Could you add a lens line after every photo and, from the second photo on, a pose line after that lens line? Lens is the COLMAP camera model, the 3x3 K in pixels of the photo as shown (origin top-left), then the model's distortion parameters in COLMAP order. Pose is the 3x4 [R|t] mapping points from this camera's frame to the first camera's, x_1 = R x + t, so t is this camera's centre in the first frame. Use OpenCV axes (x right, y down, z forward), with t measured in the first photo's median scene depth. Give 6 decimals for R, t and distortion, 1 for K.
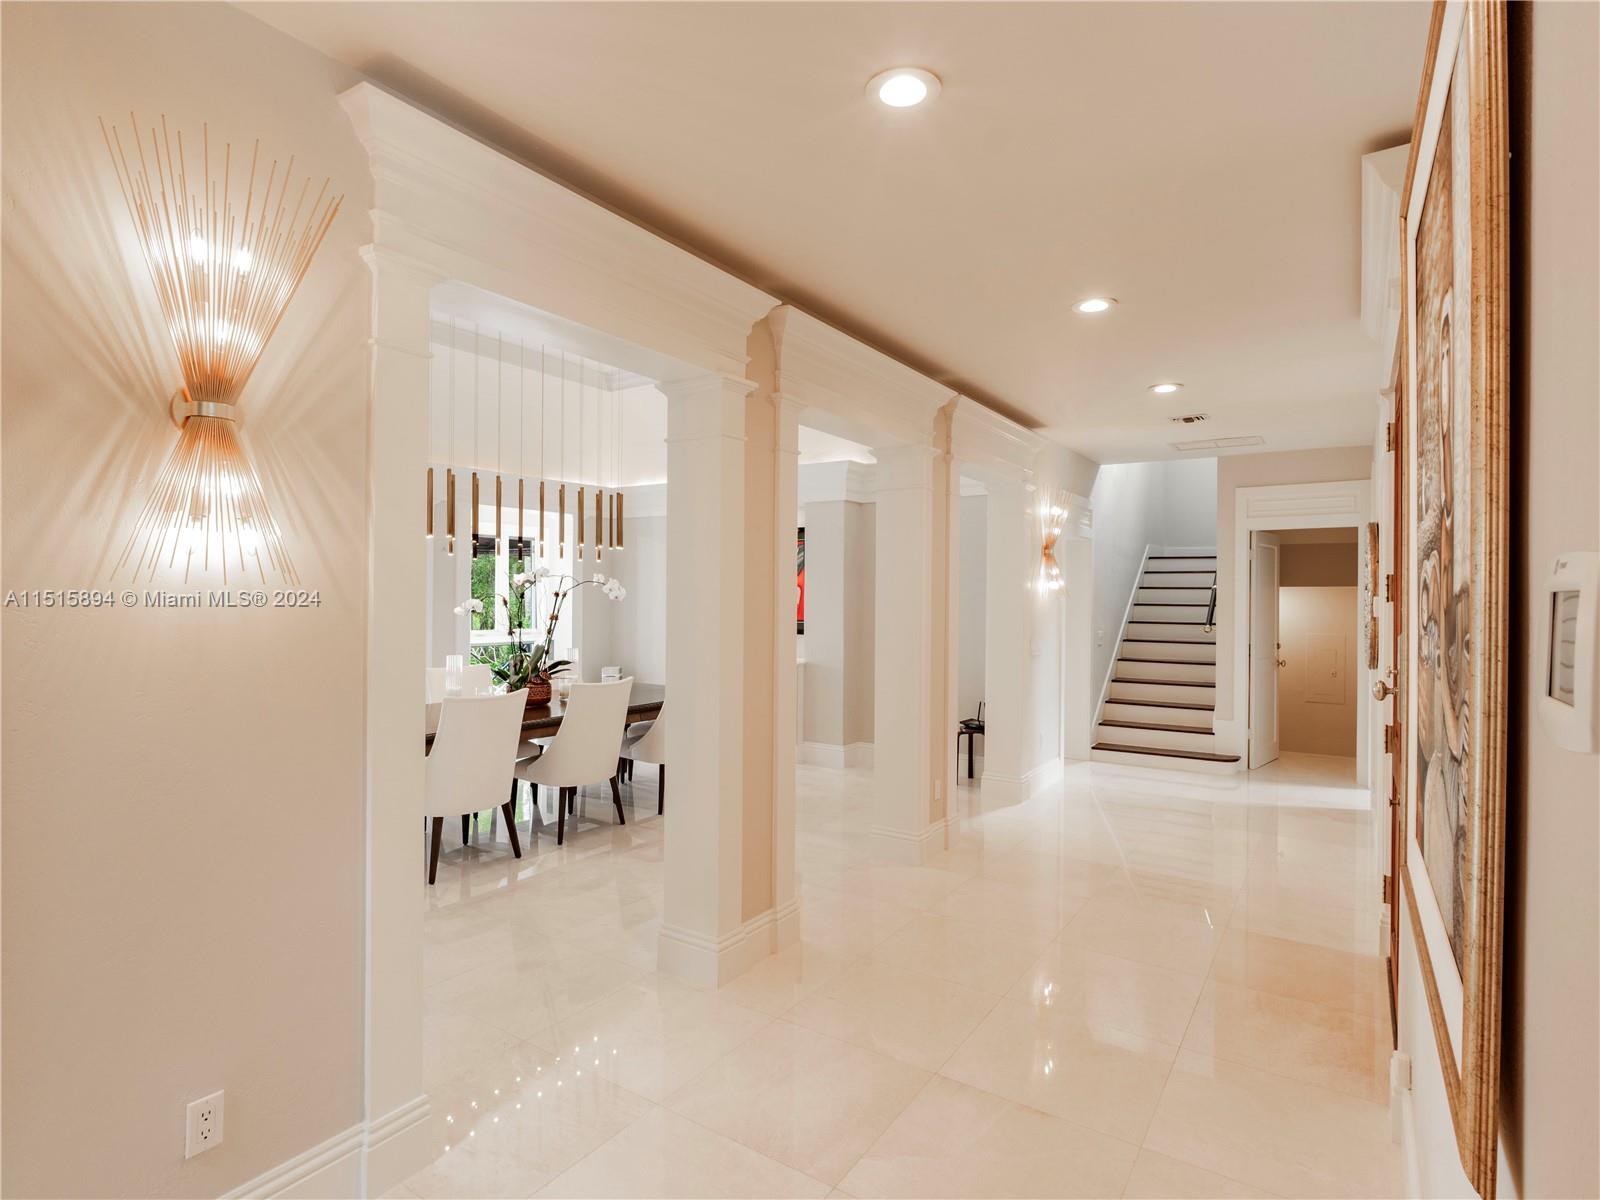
lens RADIAL K [[832.0, 0, 802.5], [0, 832.0, 595.4], [0, 0, 1]] dist [-0.002395, -0.001232]
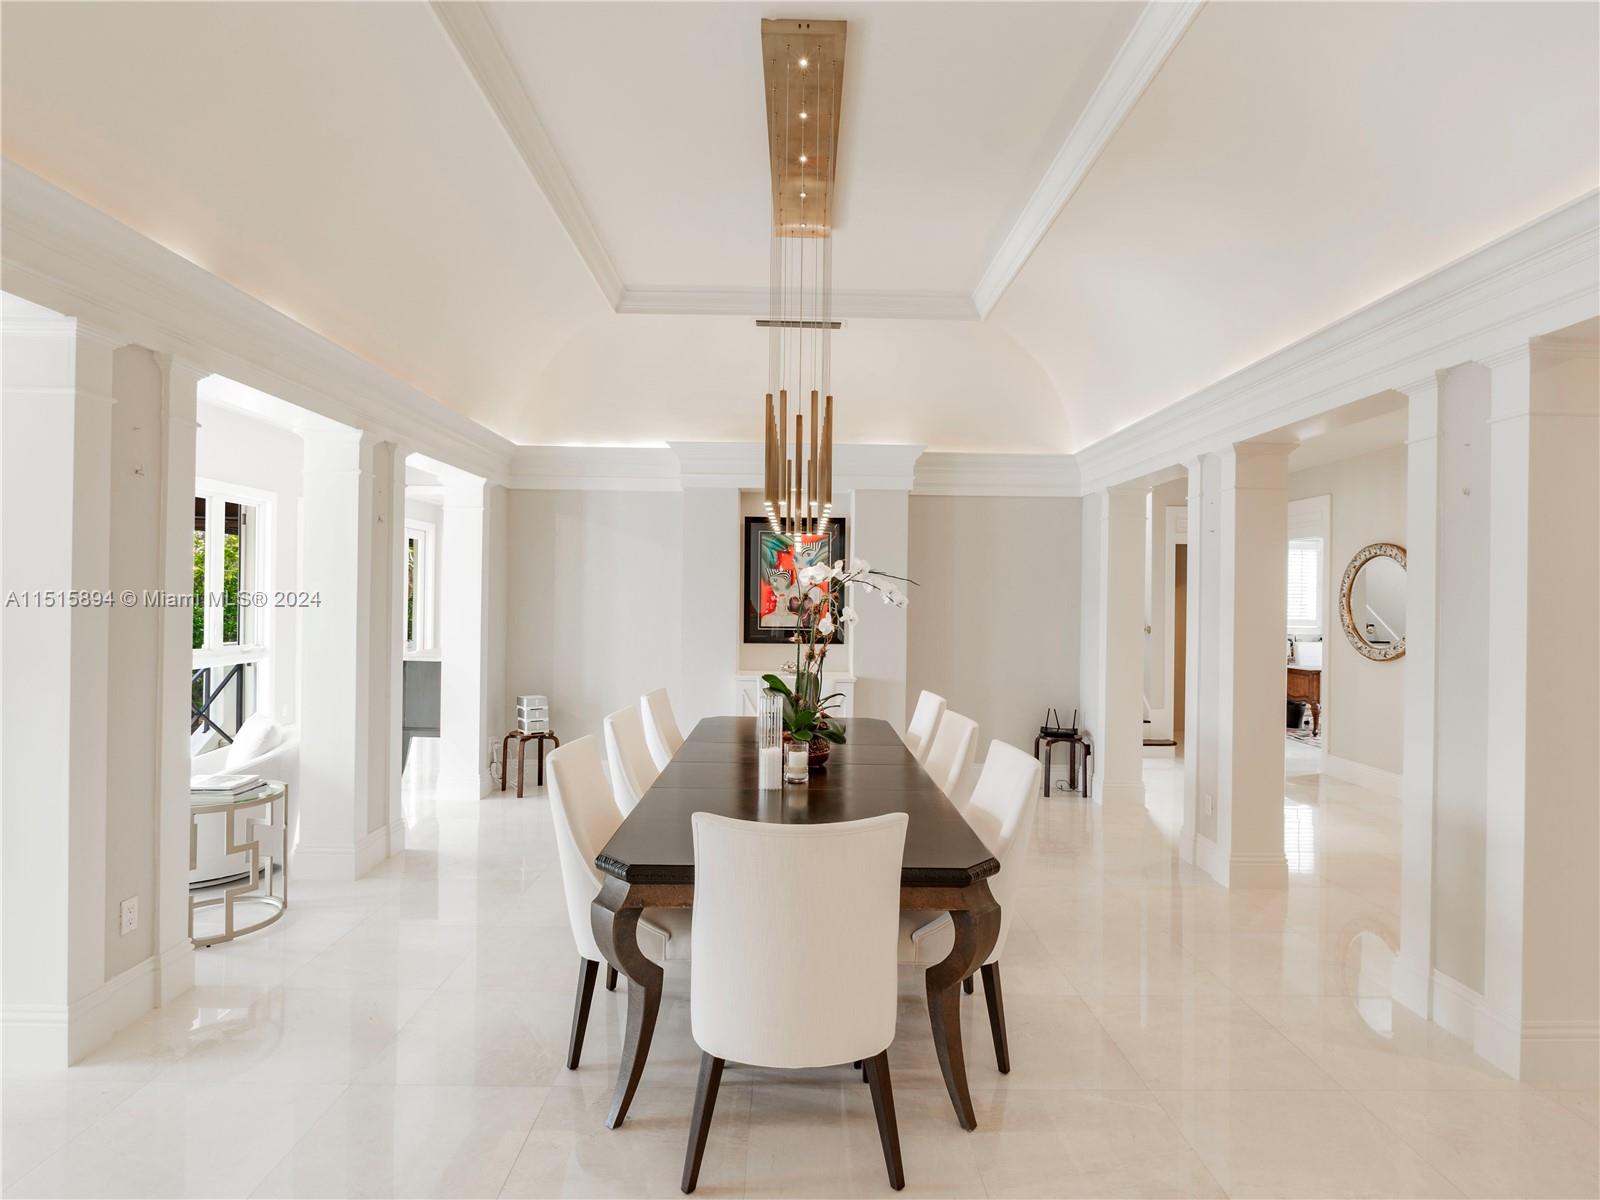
lens RADIAL K [[827.1, 0, 801.8], [0, 827.1, 596.7], [0, 0, 1]] dist [0.000287, -0.000111]
pose [[0.832385, 0.004204, 0.554182, -0.528720], [-0.006601, 0.999976, 0.002328, -0.002791], [-0.554159, -0.005596, 0.832392, 0.328535]]
